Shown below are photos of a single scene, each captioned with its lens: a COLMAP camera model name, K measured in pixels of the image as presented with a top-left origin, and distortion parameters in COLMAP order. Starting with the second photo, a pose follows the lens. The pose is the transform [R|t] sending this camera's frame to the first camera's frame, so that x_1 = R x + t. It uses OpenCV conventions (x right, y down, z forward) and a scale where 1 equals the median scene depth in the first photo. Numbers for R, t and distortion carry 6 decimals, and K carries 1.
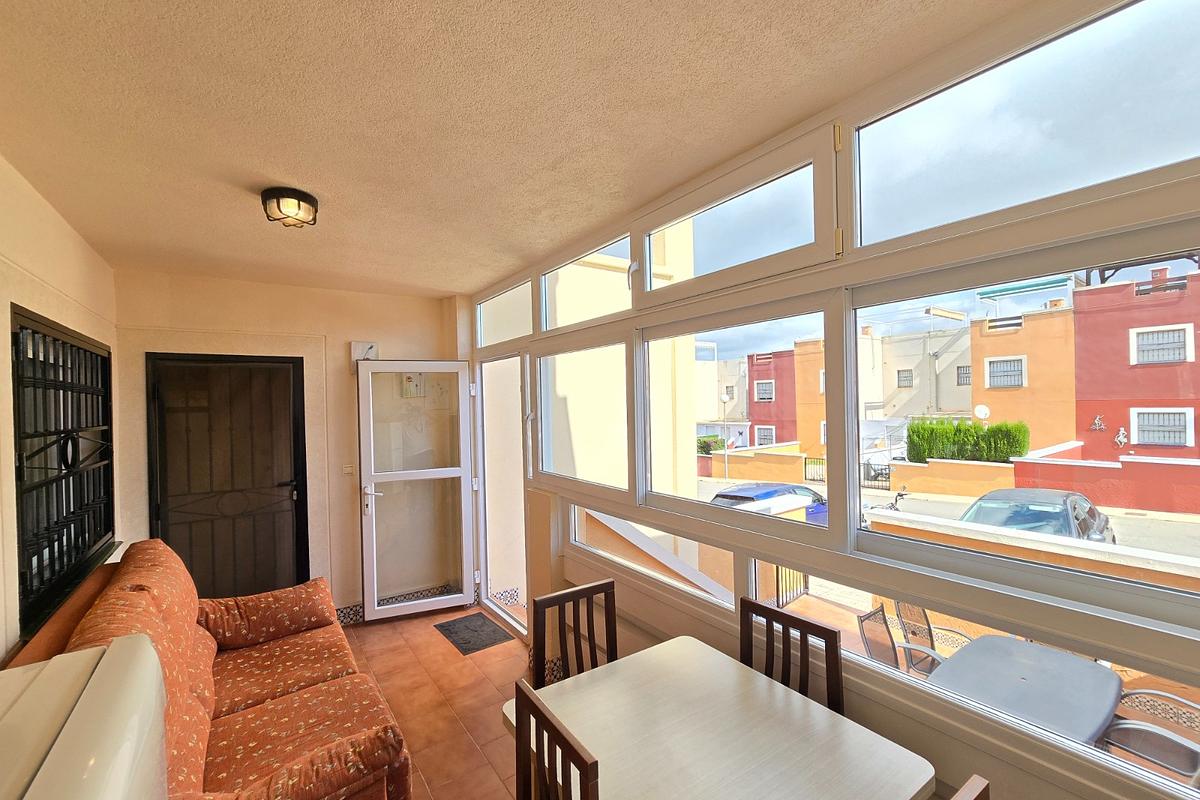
lens RADIAL K [[487.1, 0, 598.5], [0, 487.1, 405.8], [0, 0, 1]] dist [-0.002093, -0.000476]
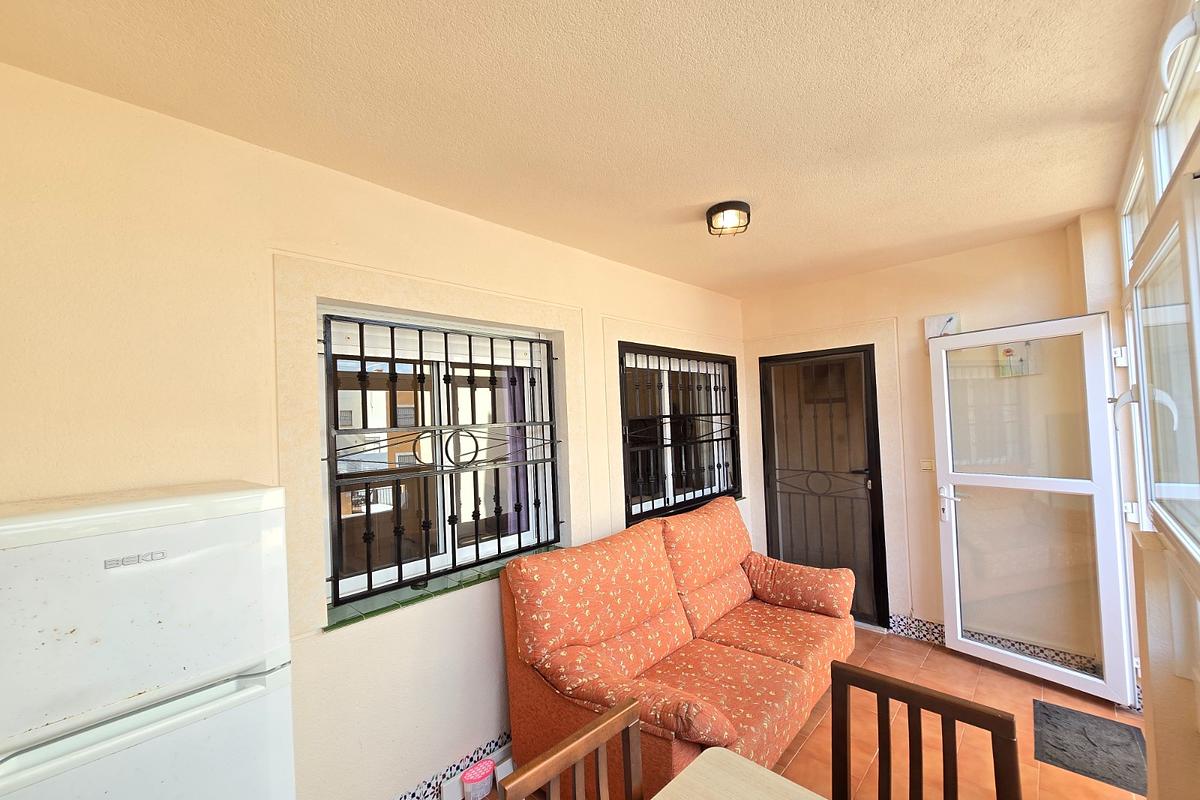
lens RADIAL K [[487.1, 0, 598.5], [0, 487.1, 405.8], [0, 0, 1]] dist [-0.002093, -0.000476]
pose [[0.204359, -0.011397, -0.978830, 0.234278], [0.029229, 0.999557, -0.005536, 0.013699], [0.978460, -0.027479, 0.204602, 0.264423]]
